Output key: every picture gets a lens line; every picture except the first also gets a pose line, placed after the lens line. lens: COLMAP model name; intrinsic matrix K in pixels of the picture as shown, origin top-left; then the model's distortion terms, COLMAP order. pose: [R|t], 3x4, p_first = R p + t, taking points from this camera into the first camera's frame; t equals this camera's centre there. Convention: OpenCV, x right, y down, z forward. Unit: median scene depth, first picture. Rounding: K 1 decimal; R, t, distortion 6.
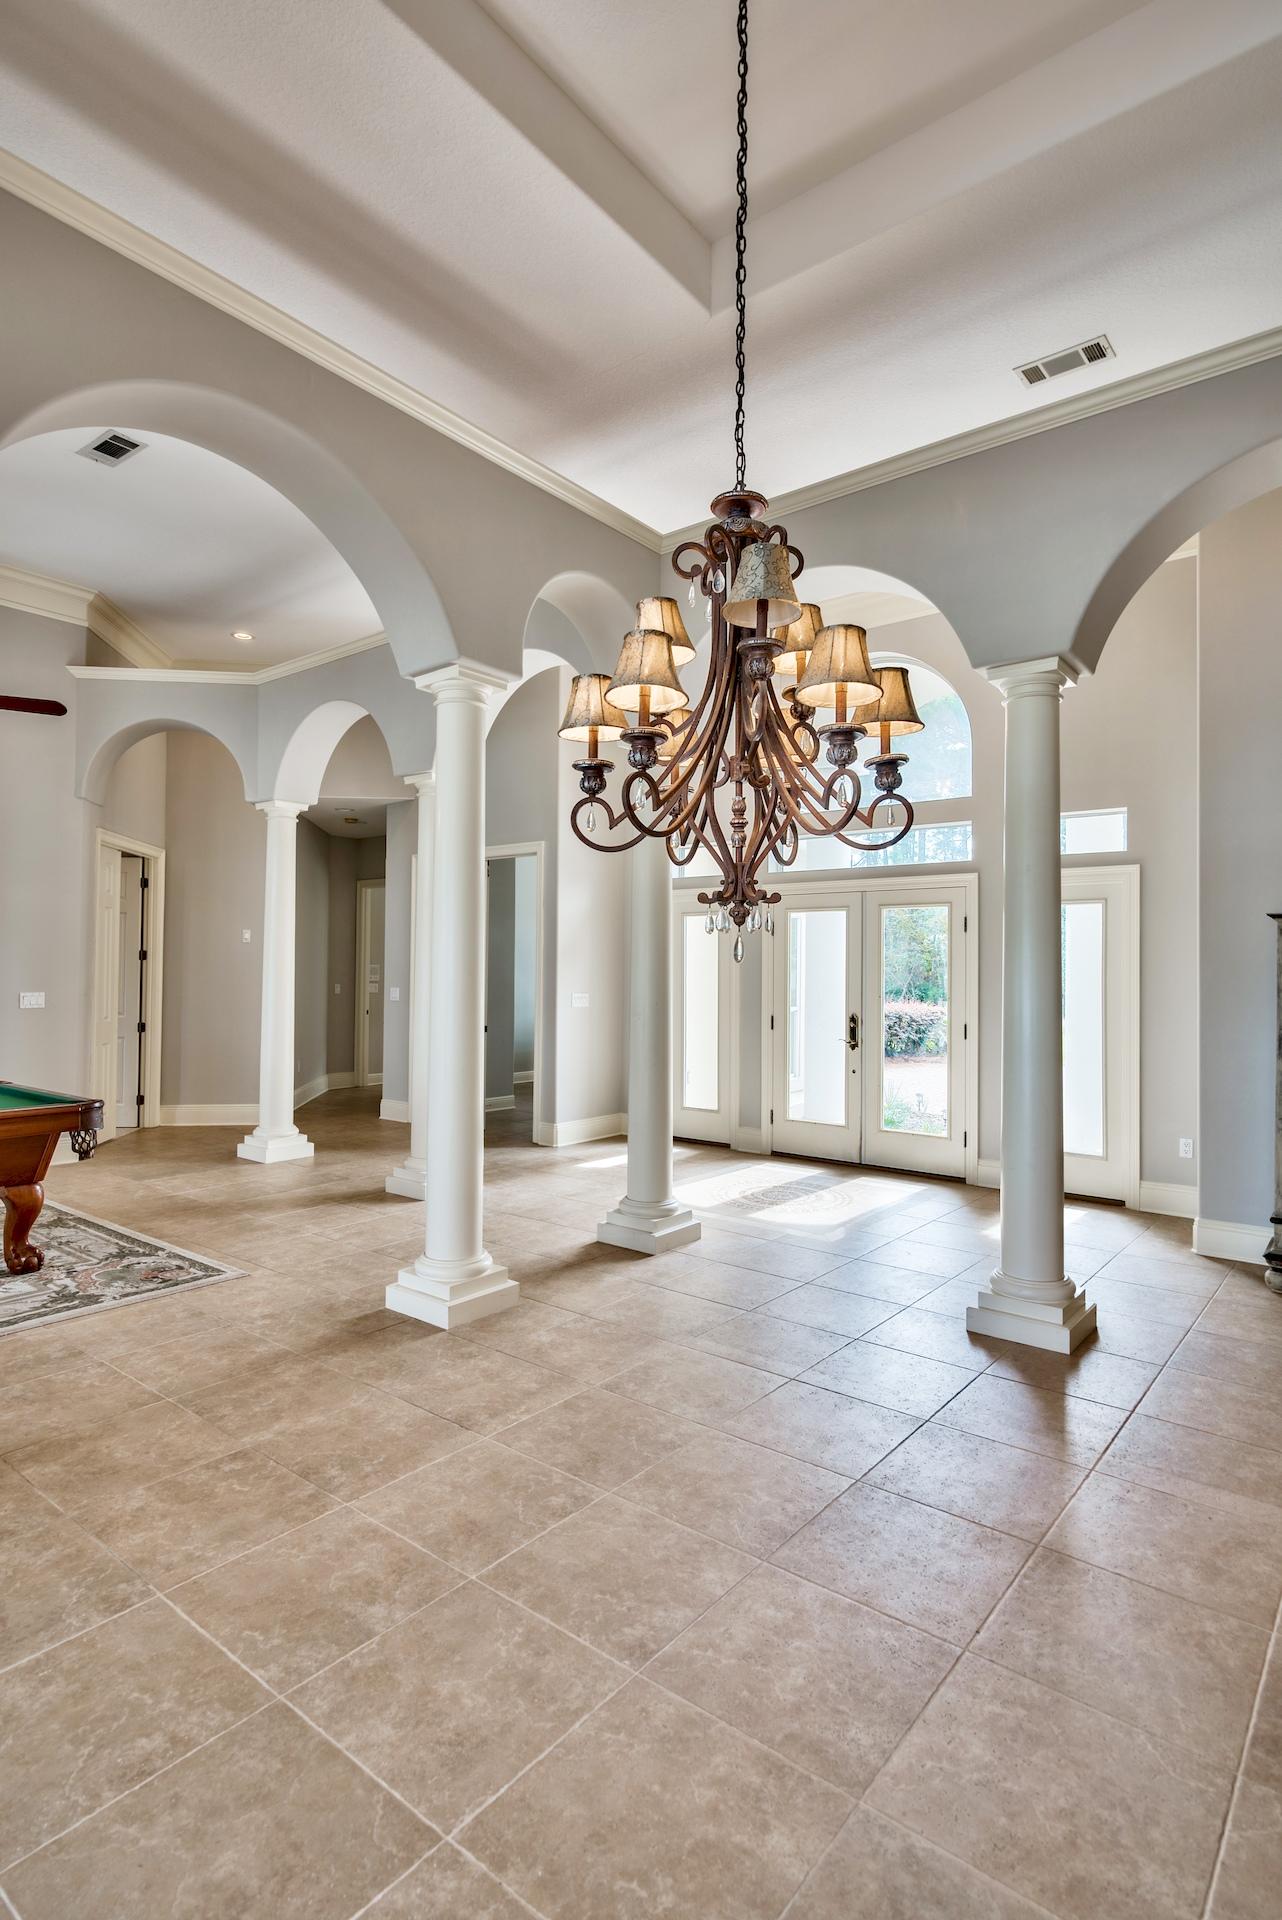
lens RADIAL K [[959.3, 0, 649.8], [0, 959.3, 956.9], [0, 0, 1]] dist [0.005549, -0.001846]
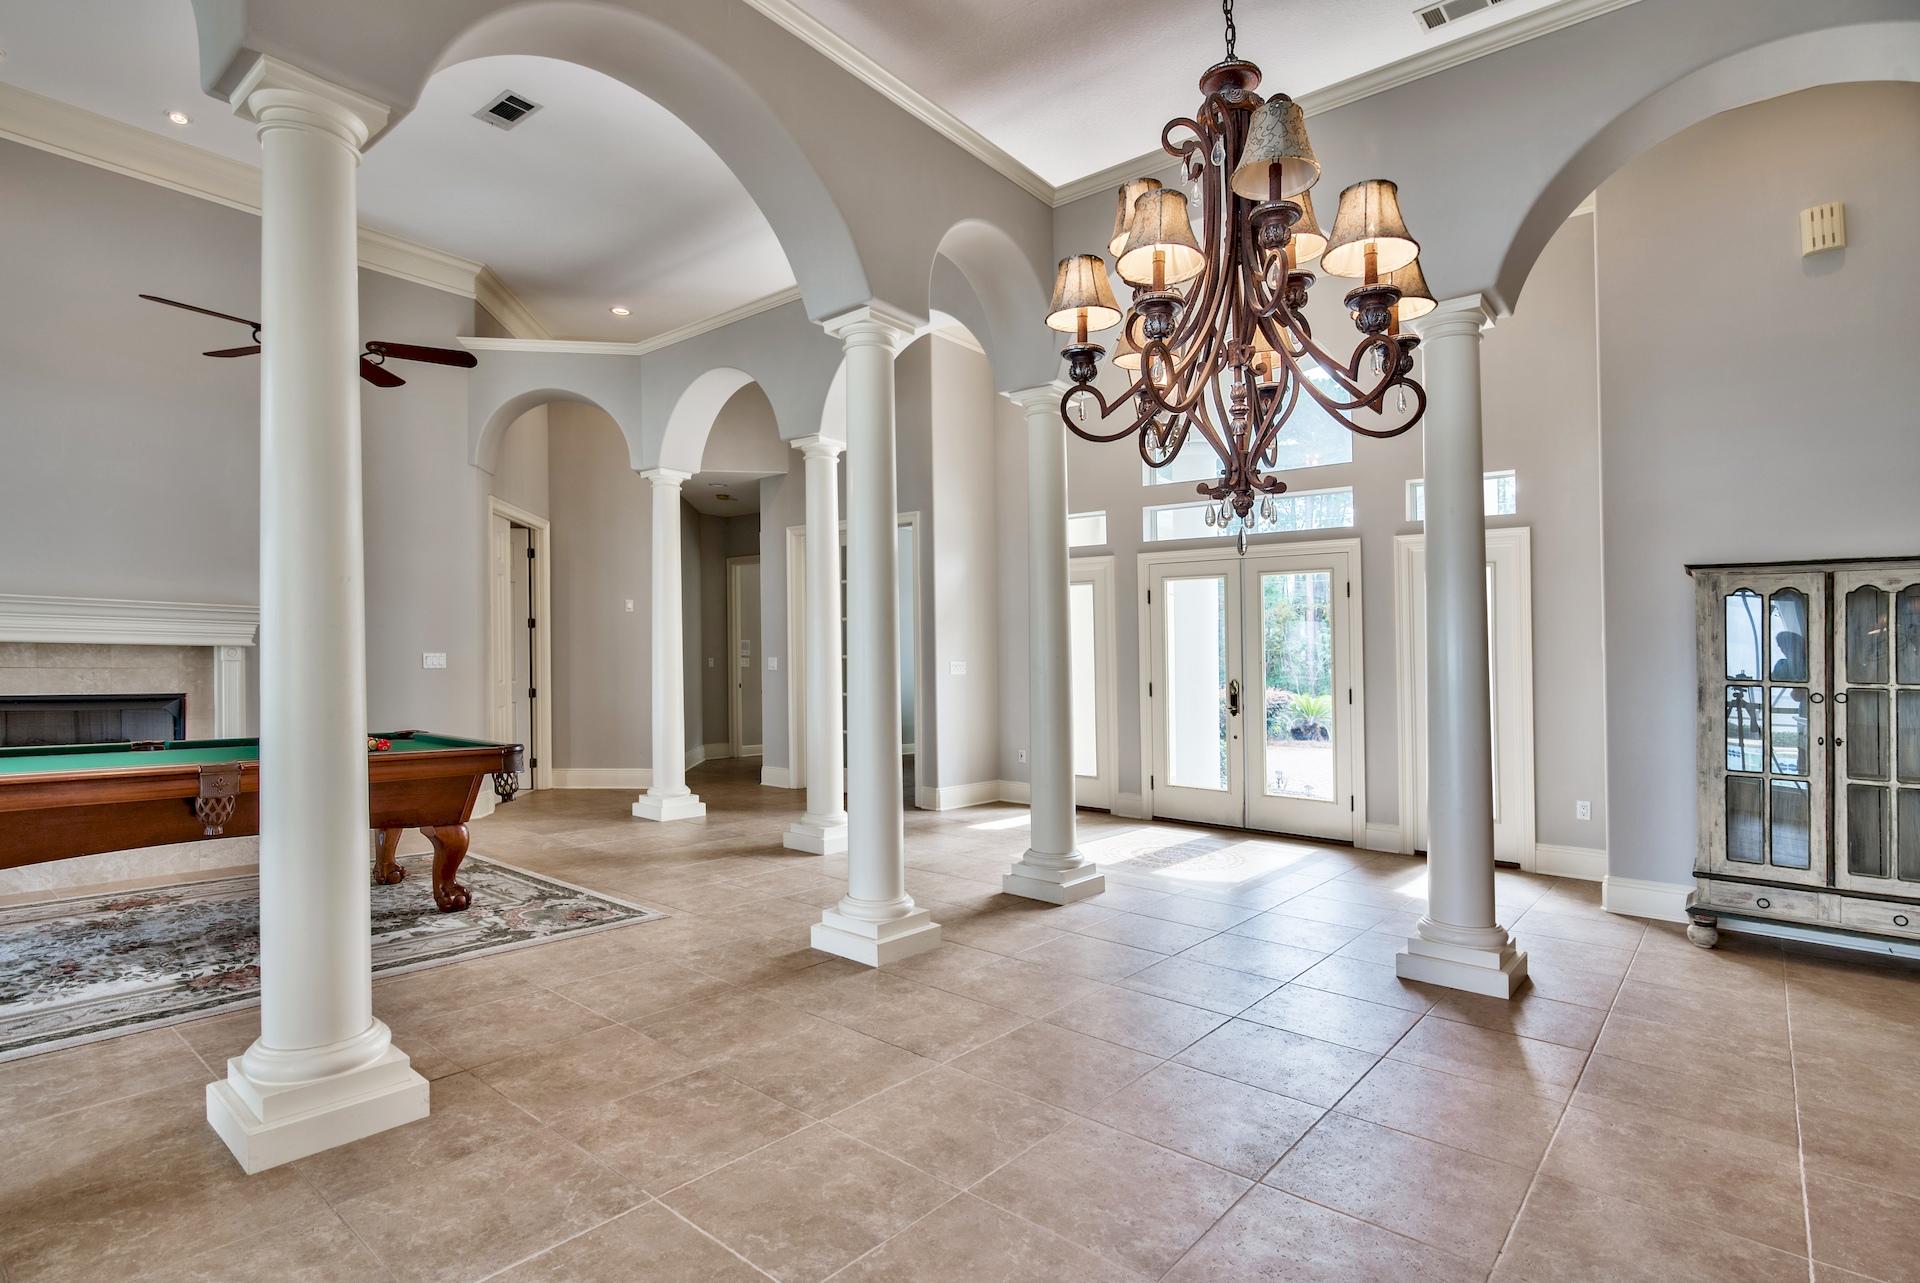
lens RADIAL K [[941.4, 0, 961.3], [0, 941.4, 666.7], [0, 0, 1]] dist [-0.002900, -0.000672]
pose [[0.999442, -0.001459, -0.033370, -0.085749], [0.002203, 0.999750, 0.022255, 0.052284], [0.033329, -0.022316, 0.999195, 0.033728]]
